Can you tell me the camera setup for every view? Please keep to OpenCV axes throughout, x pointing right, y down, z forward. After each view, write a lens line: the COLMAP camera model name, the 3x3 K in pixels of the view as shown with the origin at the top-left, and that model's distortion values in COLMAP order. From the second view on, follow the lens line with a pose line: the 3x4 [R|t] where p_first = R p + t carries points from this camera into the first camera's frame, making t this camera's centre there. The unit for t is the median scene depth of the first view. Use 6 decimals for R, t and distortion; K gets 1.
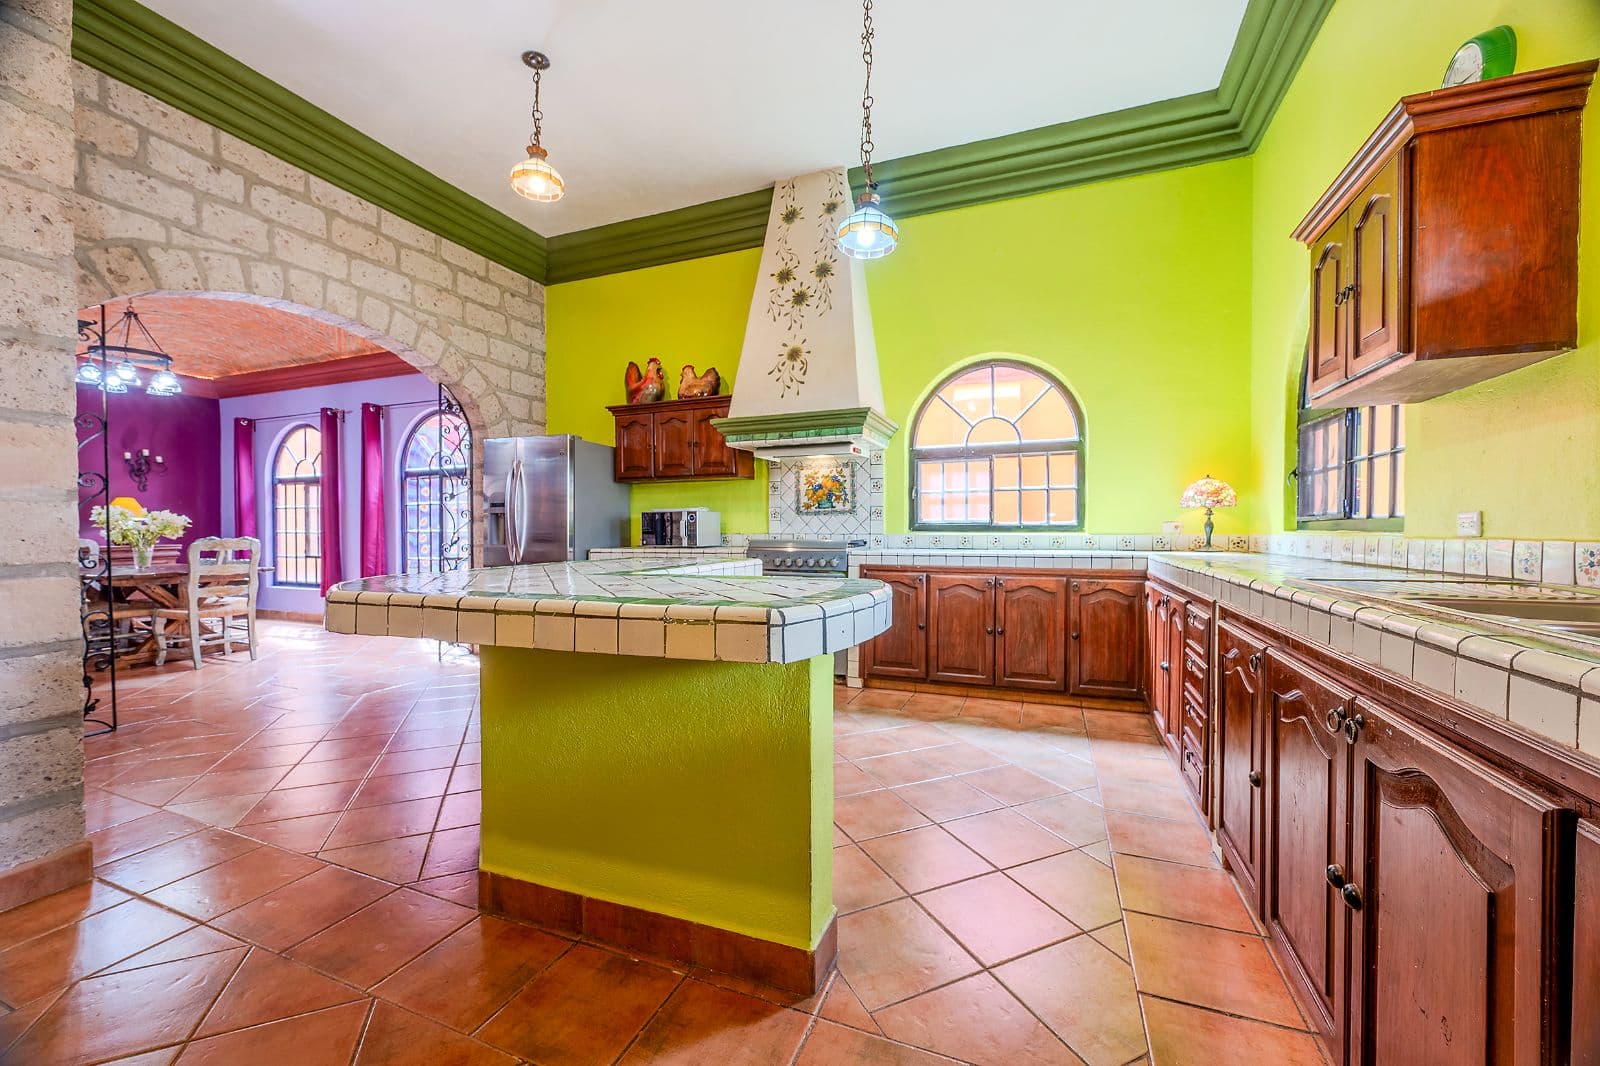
lens RADIAL K [[641.8, 0, 796.4], [0, 641.8, 536.2], [0, 0, 1]] dist [0.009871, -0.000214]
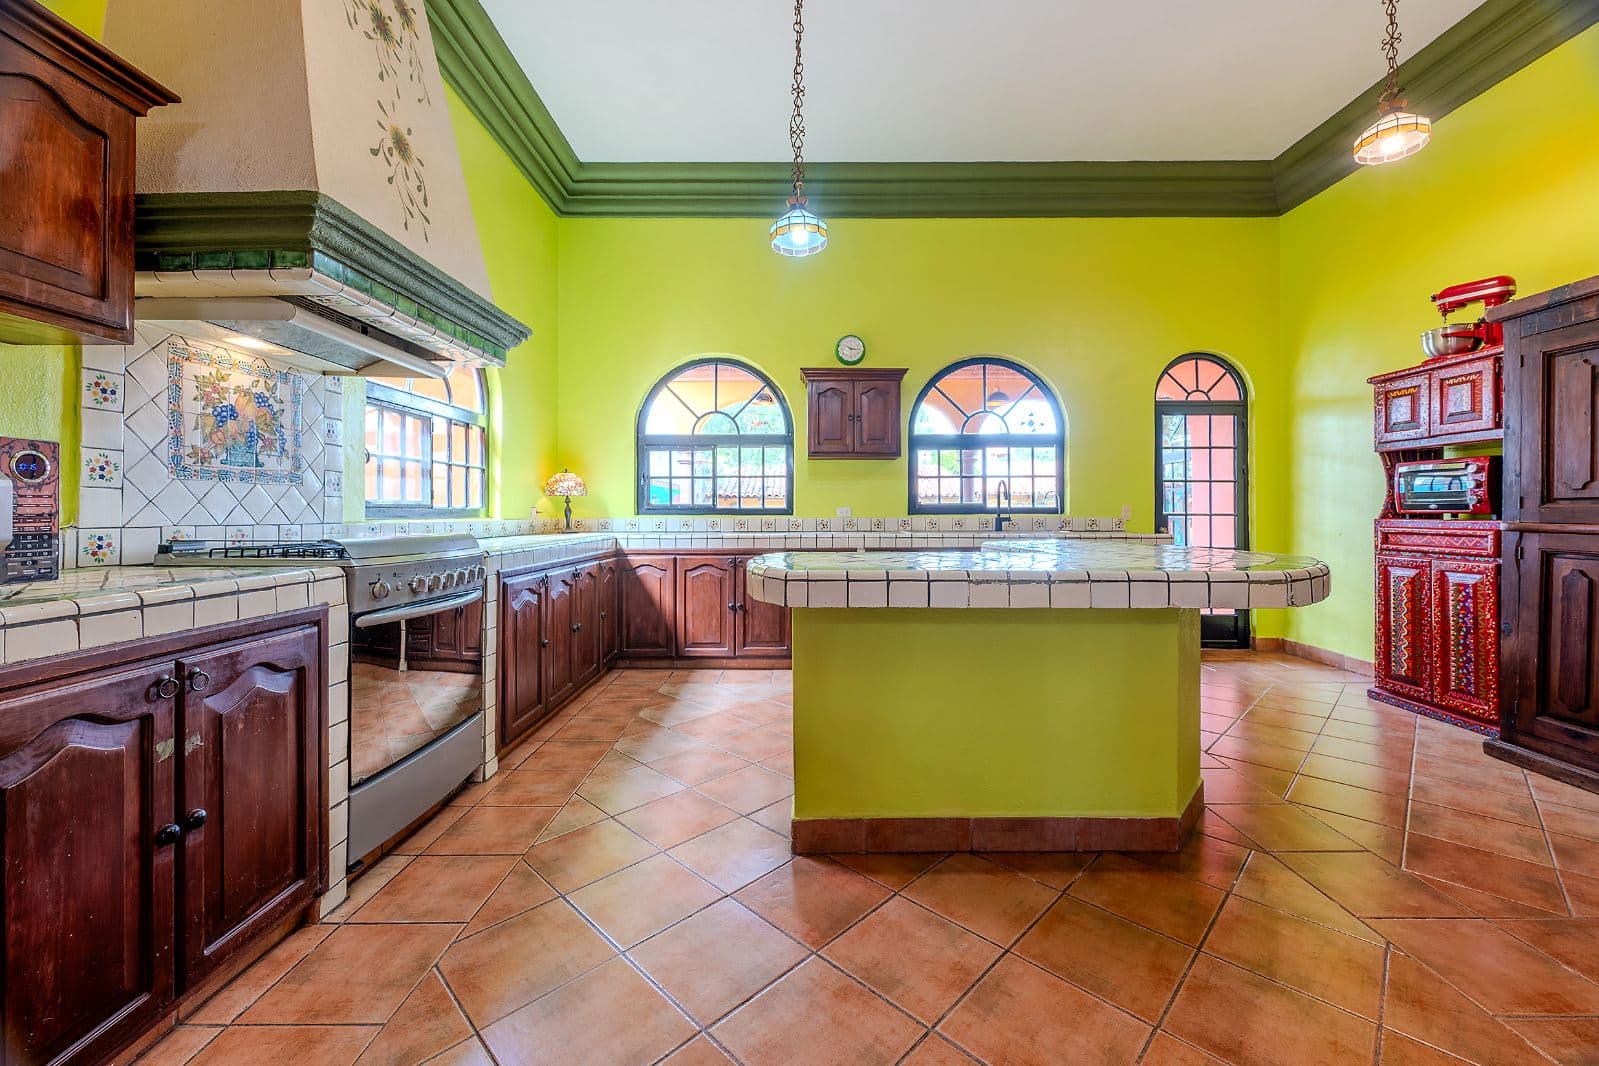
lens RADIAL K [[641.4, 0, 797.0], [0, 641.4, 516.0], [0, 0, 1]] dist [0.009871, -0.000214]
pose [[-0.380978, -0.002685, 0.924580, -0.501331], [0.010561, 0.999918, 0.007255, -0.008832], [-0.924524, 0.012528, -0.380919, 0.831871]]
